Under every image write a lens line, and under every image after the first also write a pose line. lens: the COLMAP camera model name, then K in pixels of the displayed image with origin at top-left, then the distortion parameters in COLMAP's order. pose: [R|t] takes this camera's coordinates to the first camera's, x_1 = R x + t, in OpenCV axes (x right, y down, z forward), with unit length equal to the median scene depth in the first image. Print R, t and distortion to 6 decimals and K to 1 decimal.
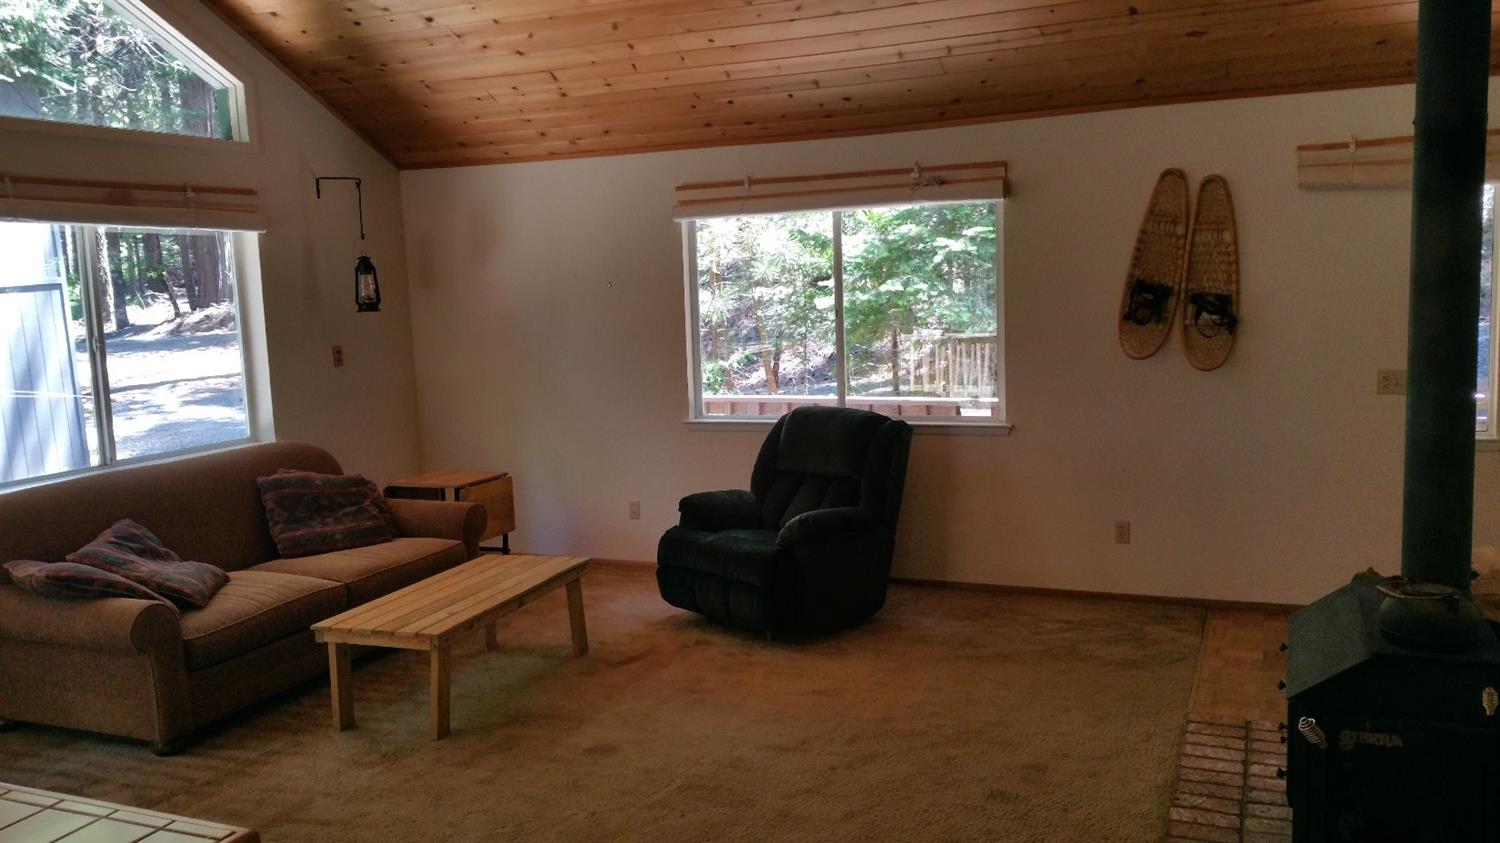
lens RADIAL K [[1198.0, 0, 751.9], [0, 1198.0, 425.8], [0, 0, 1]] dist [0.118035, -0.236253]
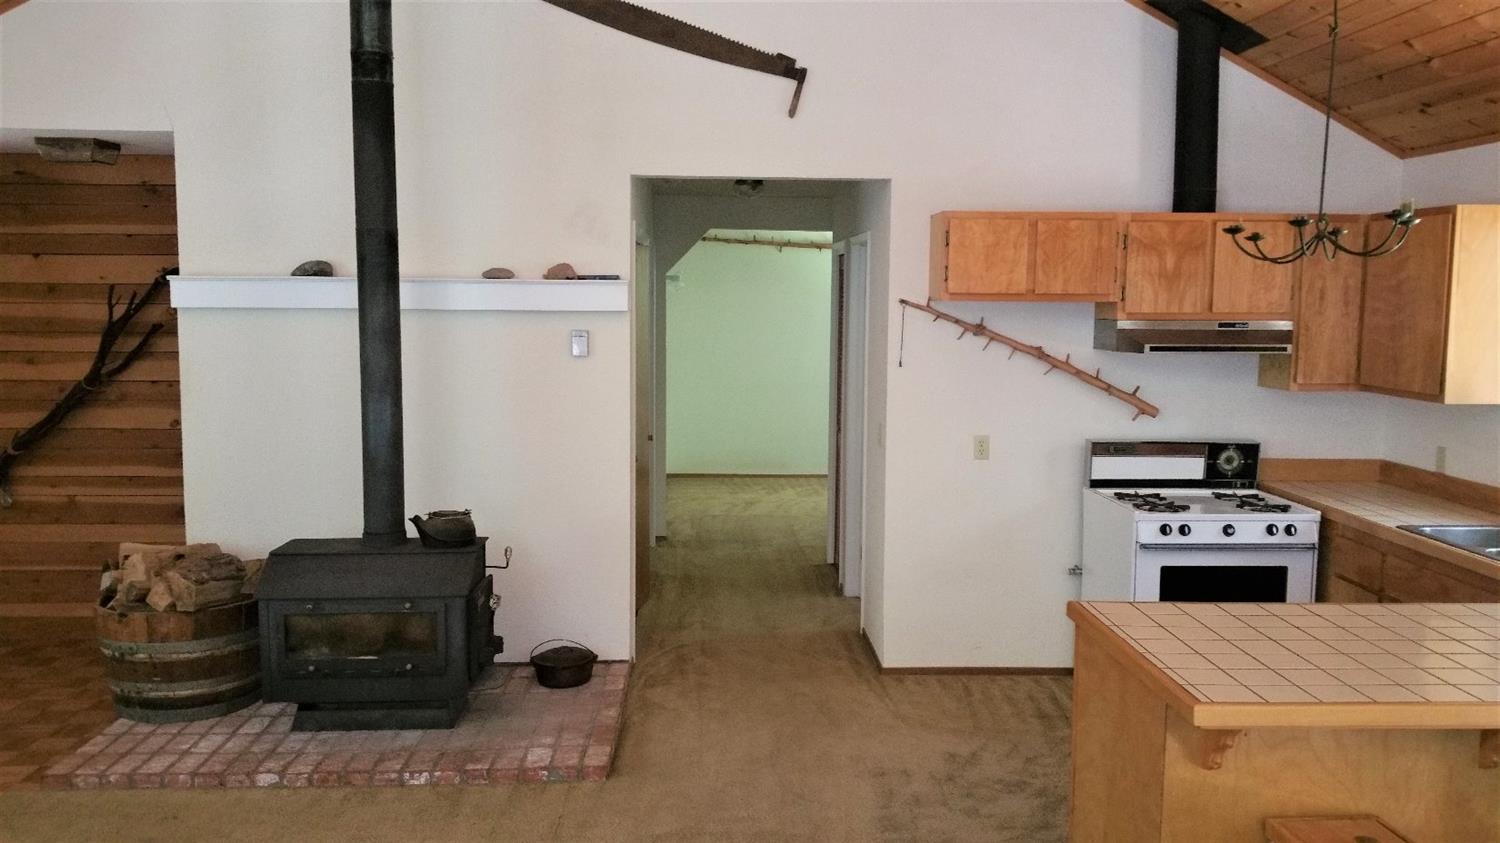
lens RADIAL K [[1198.0, 0, 759.0], [0, 1198.0, 413.7], [0, 0, 1]] dist [0.118035, -0.236253]
pose [[-0.442048, -0.050568, 0.895565, -0.582326], [0.114050, 0.987138, 0.112033, -0.071413], [-0.889711, 0.151664, -0.430595, 0.677003]]
